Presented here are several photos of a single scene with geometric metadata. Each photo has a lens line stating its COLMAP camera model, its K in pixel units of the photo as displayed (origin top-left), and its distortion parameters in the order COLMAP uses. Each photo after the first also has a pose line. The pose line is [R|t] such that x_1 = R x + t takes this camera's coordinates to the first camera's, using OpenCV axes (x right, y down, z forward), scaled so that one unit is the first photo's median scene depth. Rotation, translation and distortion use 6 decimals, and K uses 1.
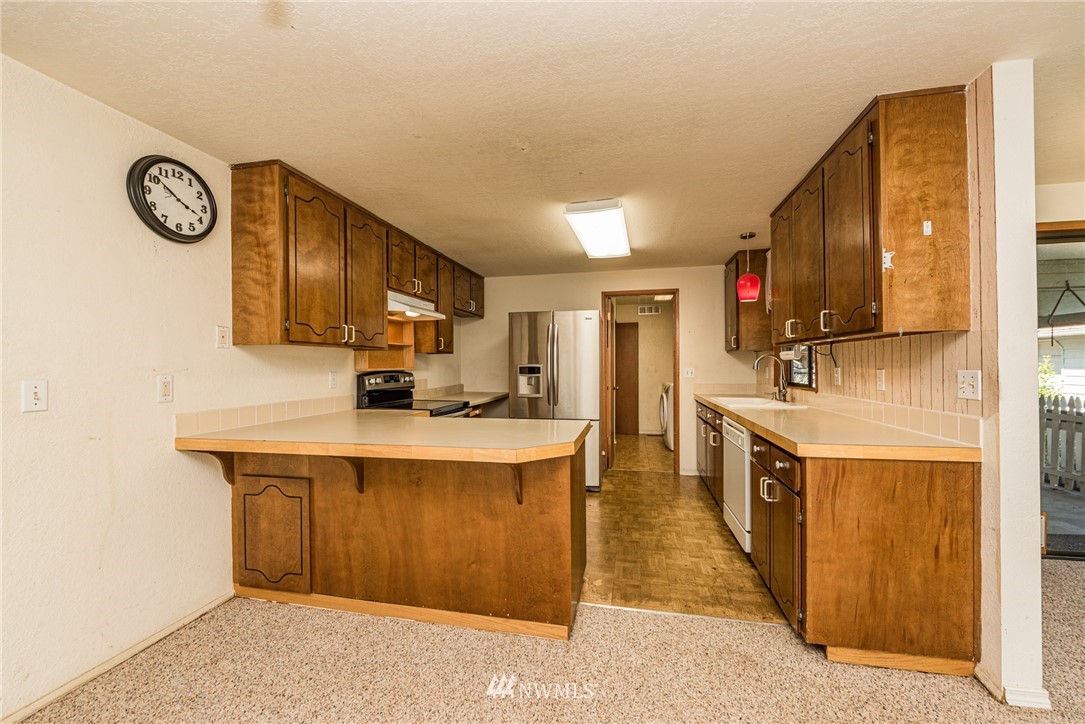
lens RADIAL K [[426.9, 0, 542.3], [0, 426.9, 364.8], [0, 0, 1]] dist [-0.007847, -0.000975]
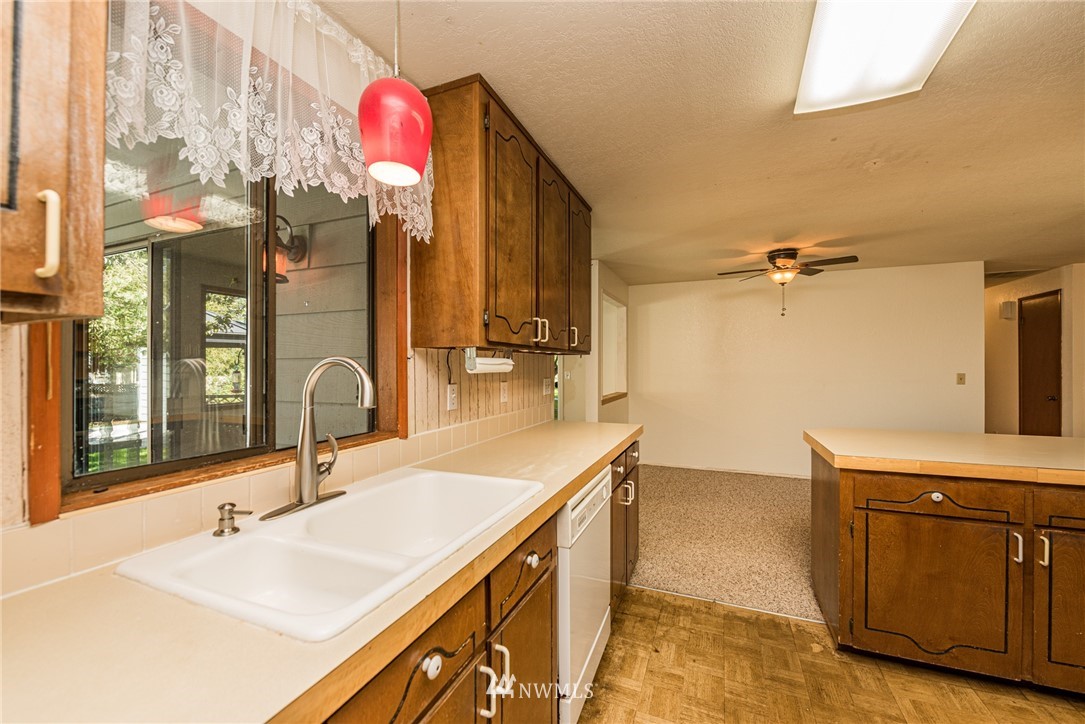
lens RADIAL K [[426.9, 0, 540.1], [0, 426.9, 364.8], [0, 0, 1]] dist [-0.007847, -0.000975]
pose [[-0.982548, 0.007359, 0.185864, 0.485167], [0.006704, 0.999969, -0.004152, -0.024042], [-0.185889, -0.002834, -0.982567, 1.860306]]
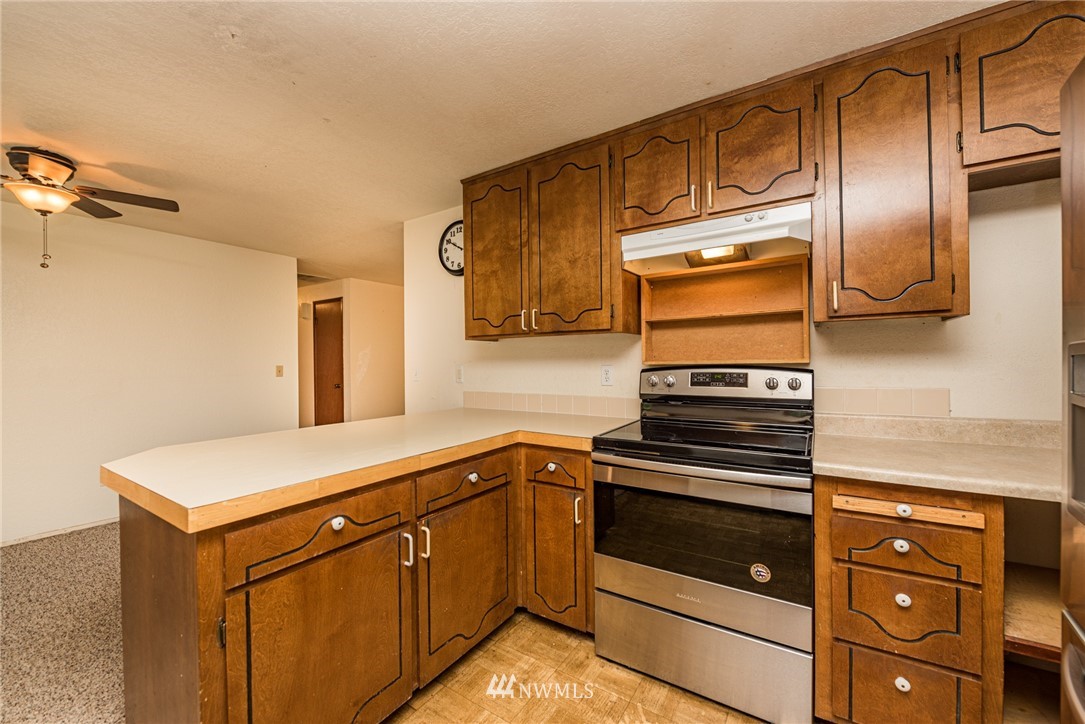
lens RADIAL K [[426.9, 0, 540.7], [0, 426.9, 363.7], [0, 0, 1]] dist [-0.007847, -0.000975]
pose [[-0.359747, 0.014032, -0.932944, 0.345568], [0.013883, 0.999857, 0.009685, 0.006695], [0.932947, -0.009468, -0.359890, 1.432895]]
